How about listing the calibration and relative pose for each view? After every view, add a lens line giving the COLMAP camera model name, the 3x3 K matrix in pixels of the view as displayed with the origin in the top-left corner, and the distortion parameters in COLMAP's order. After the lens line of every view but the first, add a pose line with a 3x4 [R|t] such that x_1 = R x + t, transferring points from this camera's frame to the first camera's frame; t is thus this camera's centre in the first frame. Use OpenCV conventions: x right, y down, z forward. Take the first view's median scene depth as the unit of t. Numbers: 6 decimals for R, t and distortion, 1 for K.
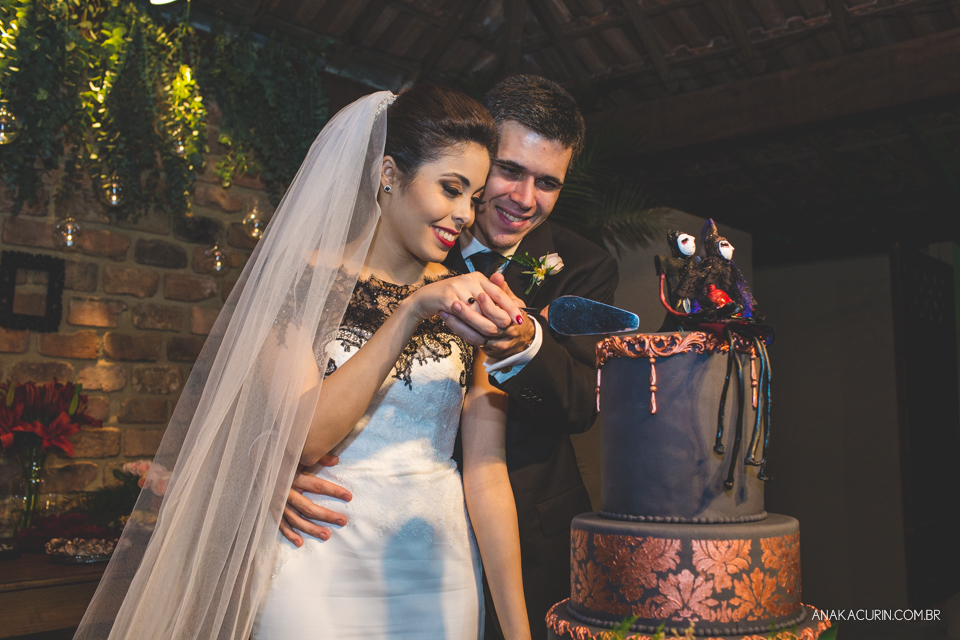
lens RADIAL K [[928.6, 0, 480.0], [0, 928.6, 320.0], [0, 0, 1]] dist [-0.100294, 0.133187]
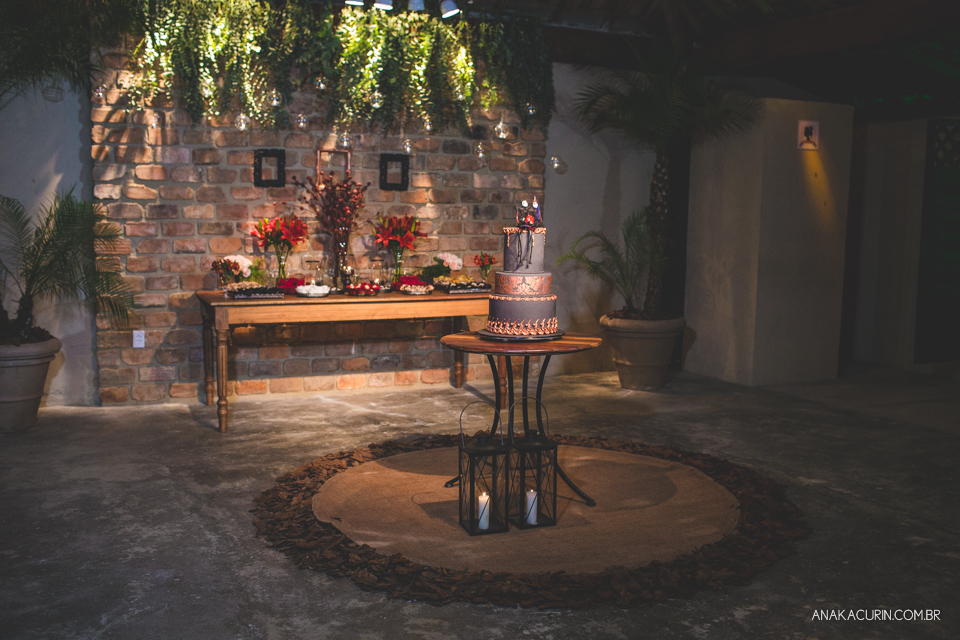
lens RADIAL K [[928.6, 0, 480.0], [0, 928.6, 320.0], [0, 0, 1]] dist [-0.100294, 0.133187]
pose [[0.919591, 0.054882, -0.389026, 0.506568], [0.032931, 0.975943, 0.215525, -0.143446], [0.391495, -0.211005, 0.895661, -0.850662]]
